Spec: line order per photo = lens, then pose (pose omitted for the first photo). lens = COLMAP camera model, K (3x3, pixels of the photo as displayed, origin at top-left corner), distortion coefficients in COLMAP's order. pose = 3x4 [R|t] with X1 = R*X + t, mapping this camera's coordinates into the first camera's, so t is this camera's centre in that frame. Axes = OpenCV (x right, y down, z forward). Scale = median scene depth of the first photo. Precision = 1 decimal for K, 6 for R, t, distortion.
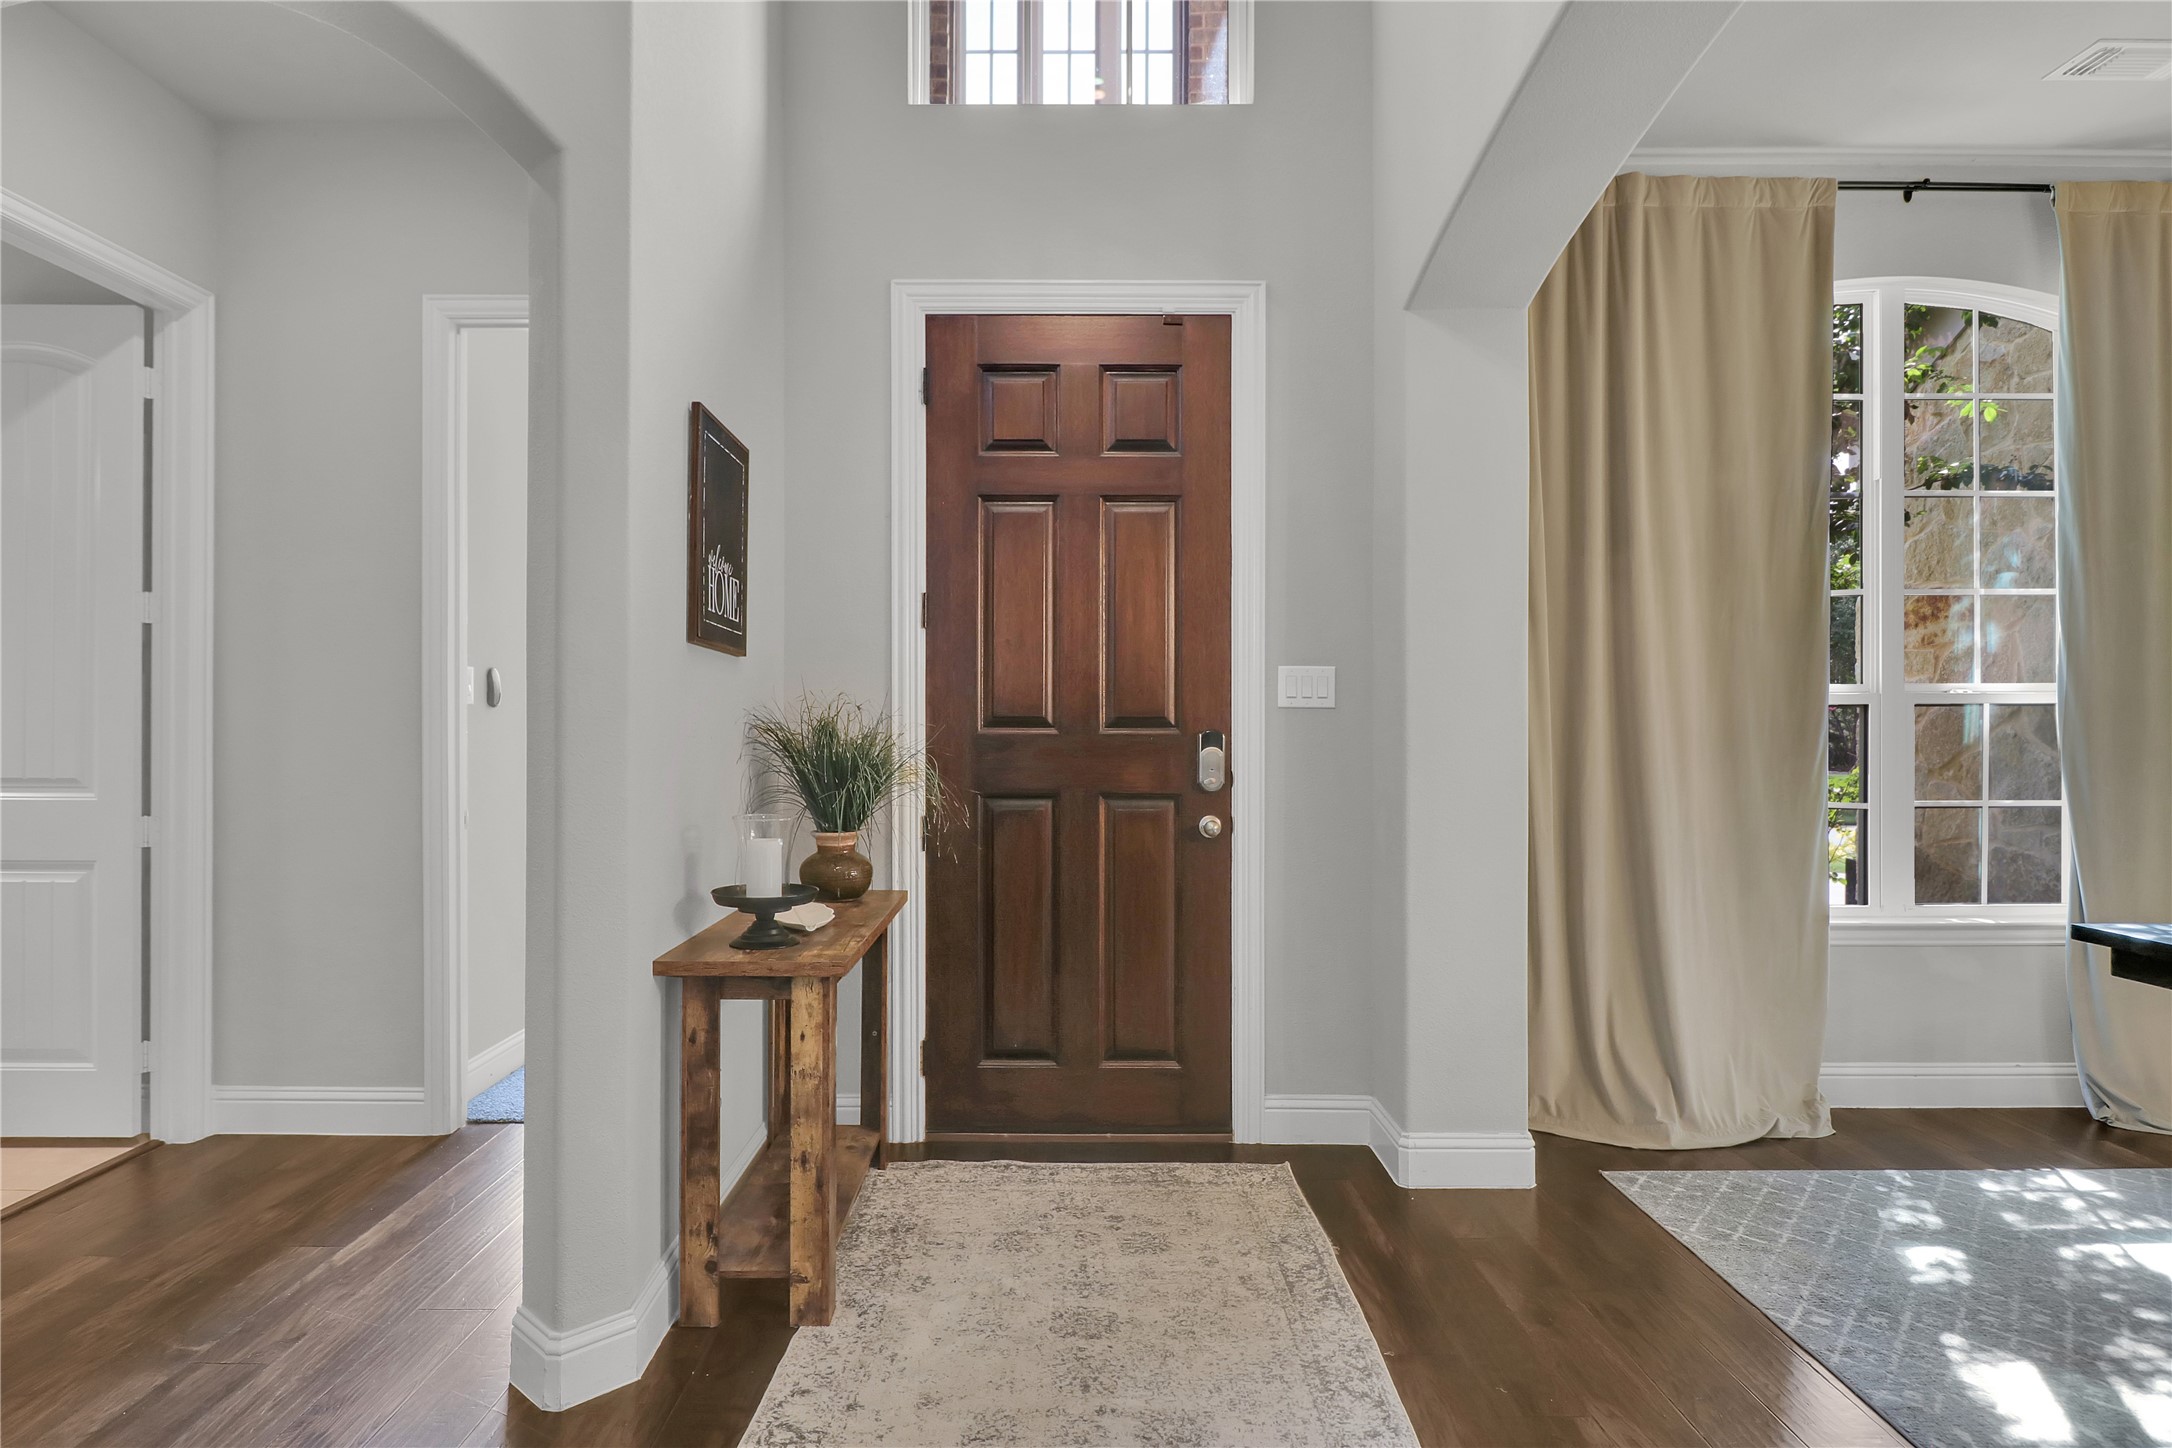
lens RADIAL K [[1202.0, 0, 1039.7], [0, 1202.0, 715.1], [0, 0, 1]] dist [-0.000115, -0.001677]
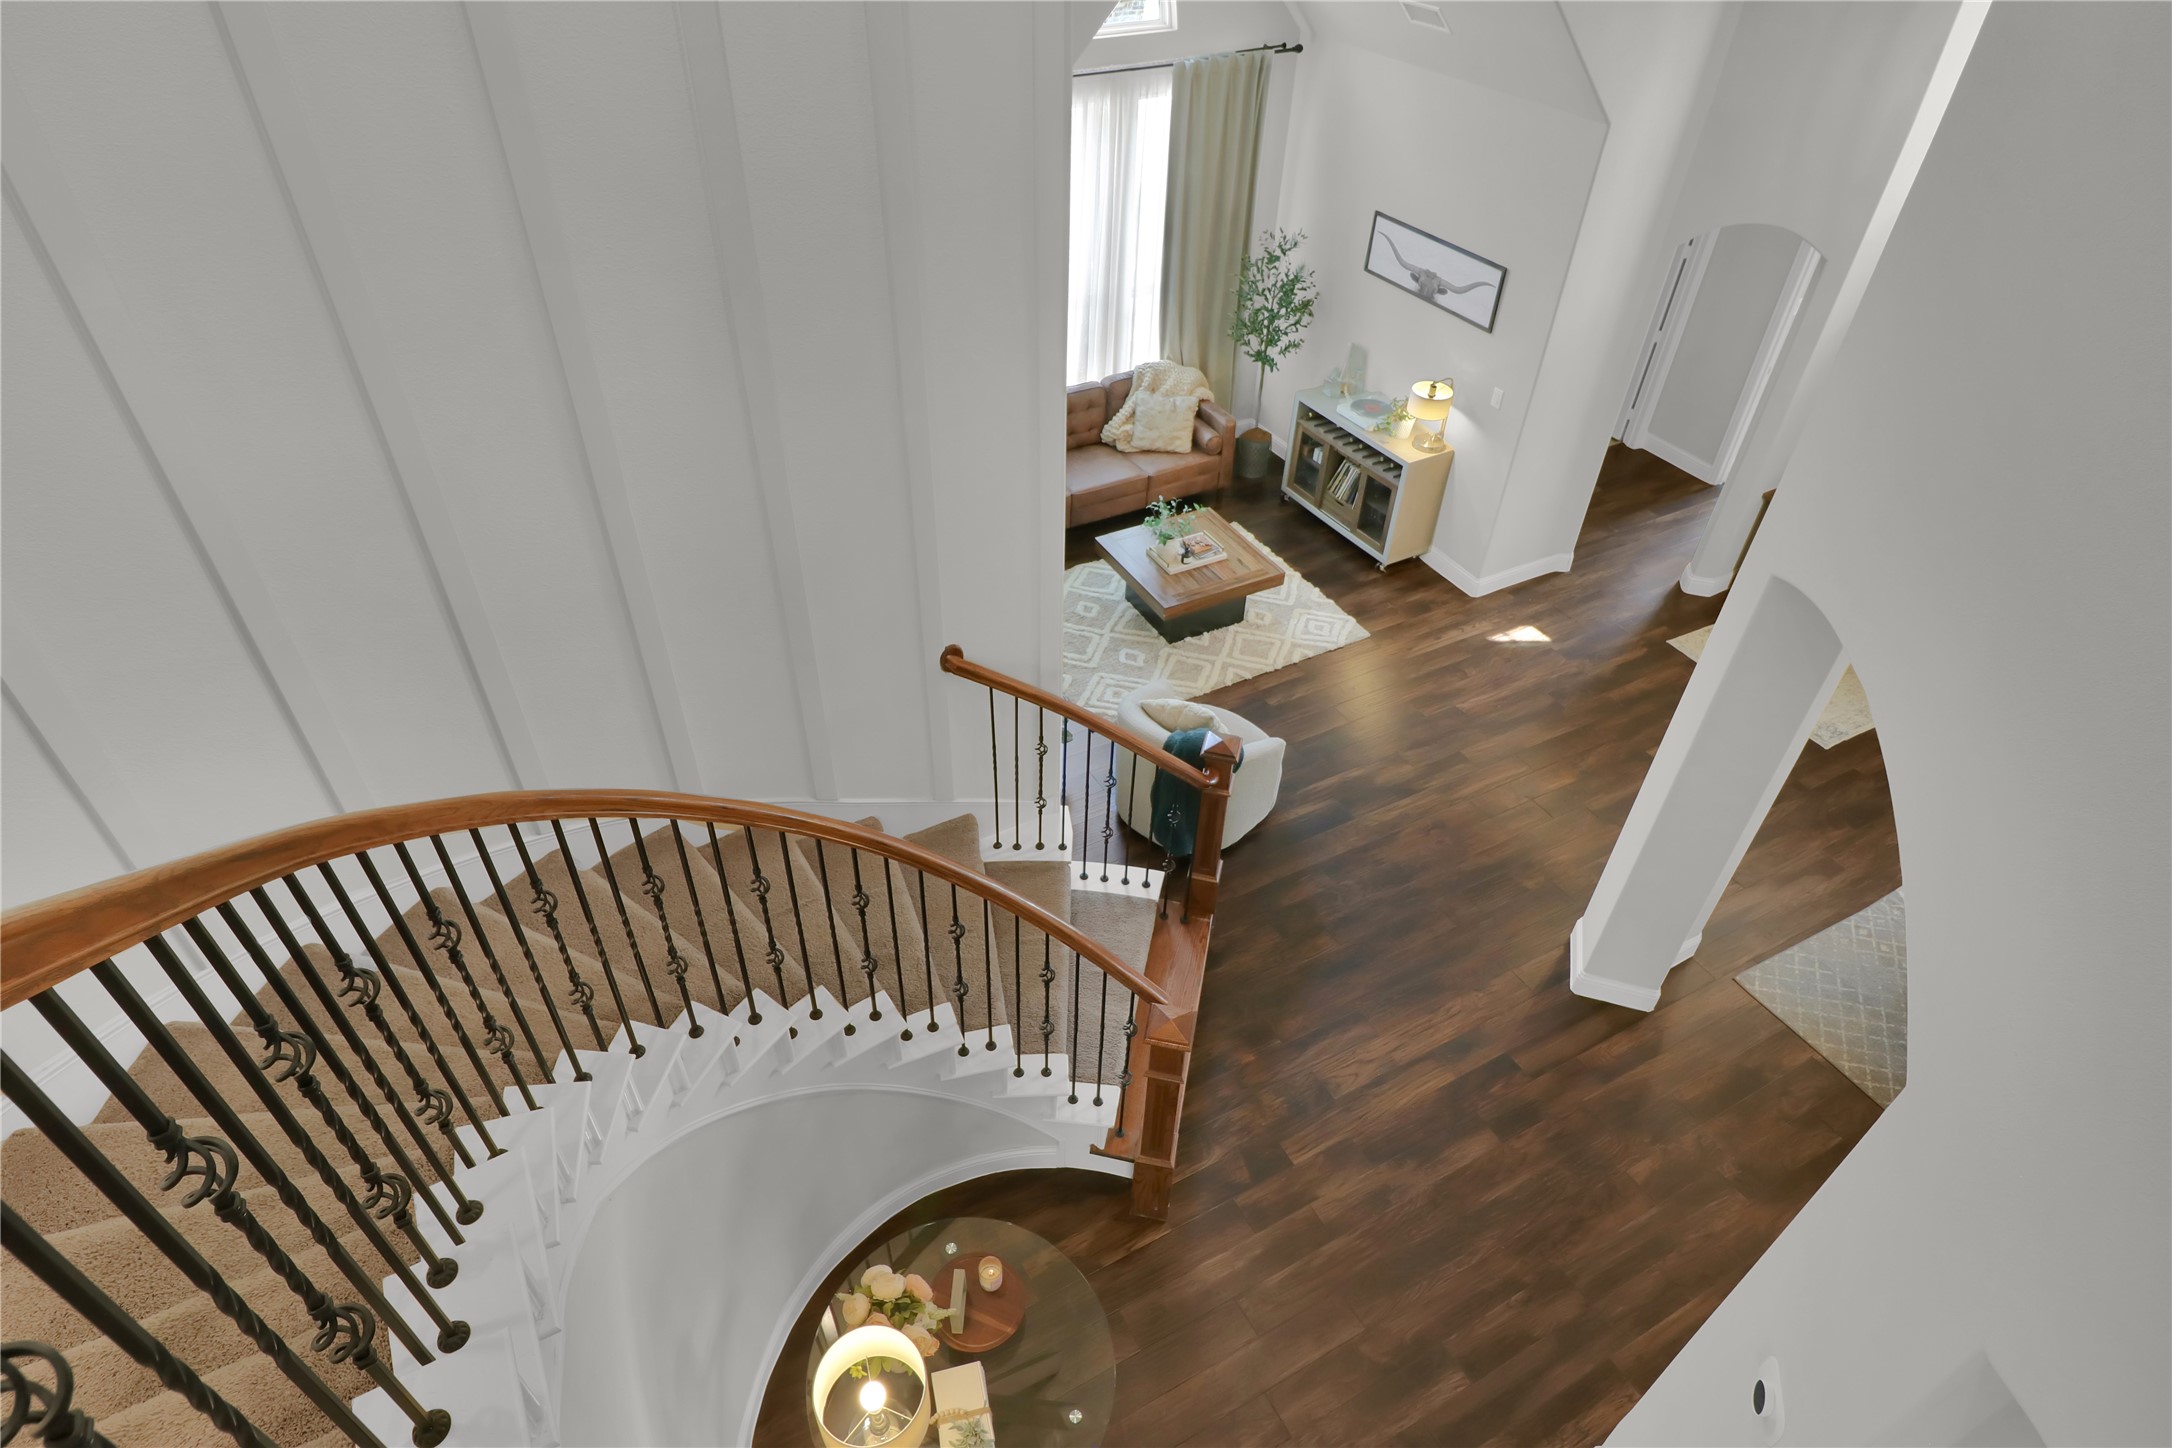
lens RADIAL K [[1202.0, 0, 1039.7], [0, 1202.0, 715.1], [0, 0, 1]] dist [-0.000115, -0.001677]
pose [[0.476809, 0.572221, -0.667245, 0.944886], [0.003186, 0.757960, 0.652293, -1.099466], [0.879001, -0.313145, 0.359580, -1.562587]]
